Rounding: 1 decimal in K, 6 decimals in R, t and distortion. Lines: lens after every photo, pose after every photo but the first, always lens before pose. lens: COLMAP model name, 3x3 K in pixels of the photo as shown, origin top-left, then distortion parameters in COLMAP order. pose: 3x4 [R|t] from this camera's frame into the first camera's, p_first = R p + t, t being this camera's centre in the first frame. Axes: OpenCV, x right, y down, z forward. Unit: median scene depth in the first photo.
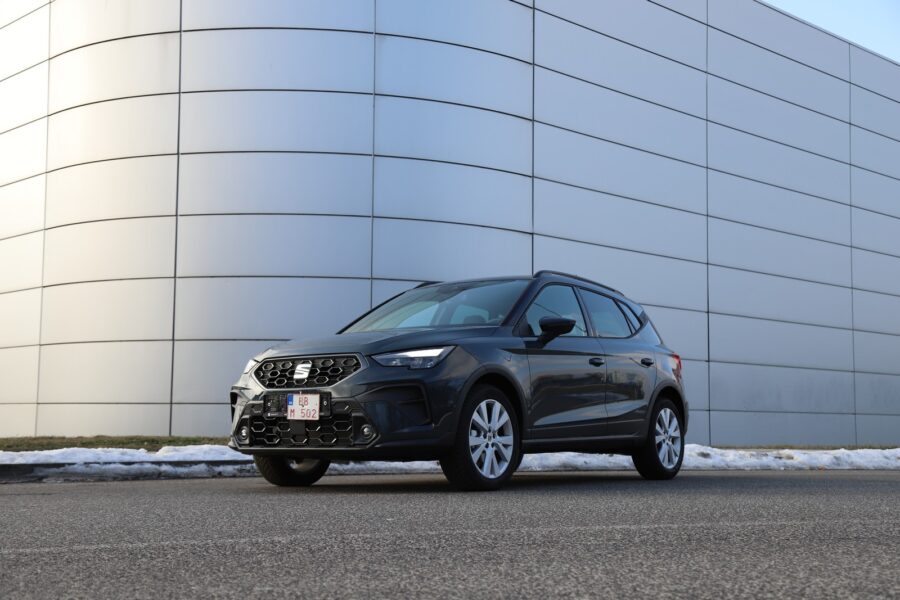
lens RADIAL K [[1161.1, 0, 450.0], [0, 1161.1, 300.0], [0, 0, 1]] dist [0.132086, 0.072215]
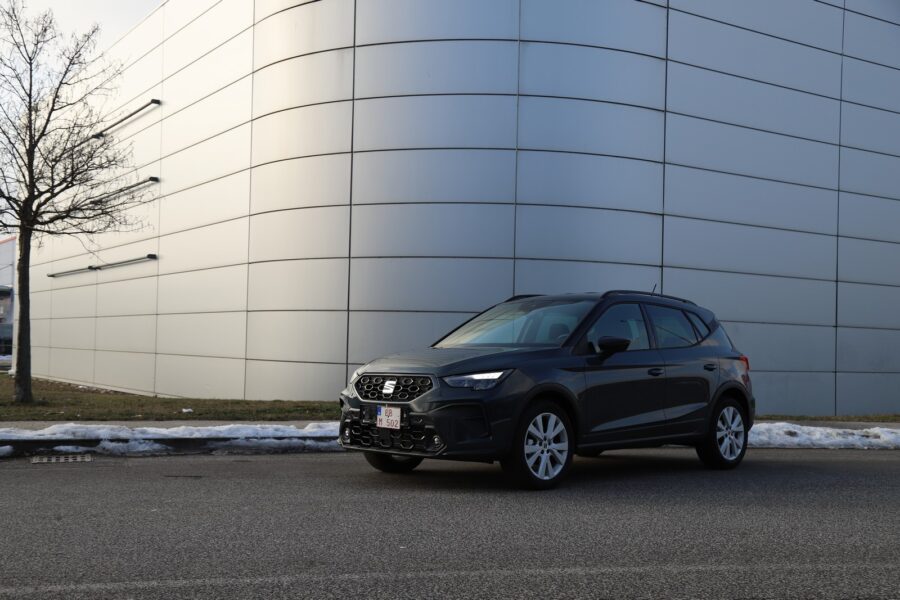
lens RADIAL K [[1038.9, 0, 450.0], [0, 1038.9, 300.0], [0, 0, 1]] dist [0.085973, 0.035618]
pose [[0.985106, 0.005811, -0.171852, 0.093722], [0.003615, 0.998508, 0.054486, -0.068154], [0.171912, -0.054296, 0.983615, -0.039650]]
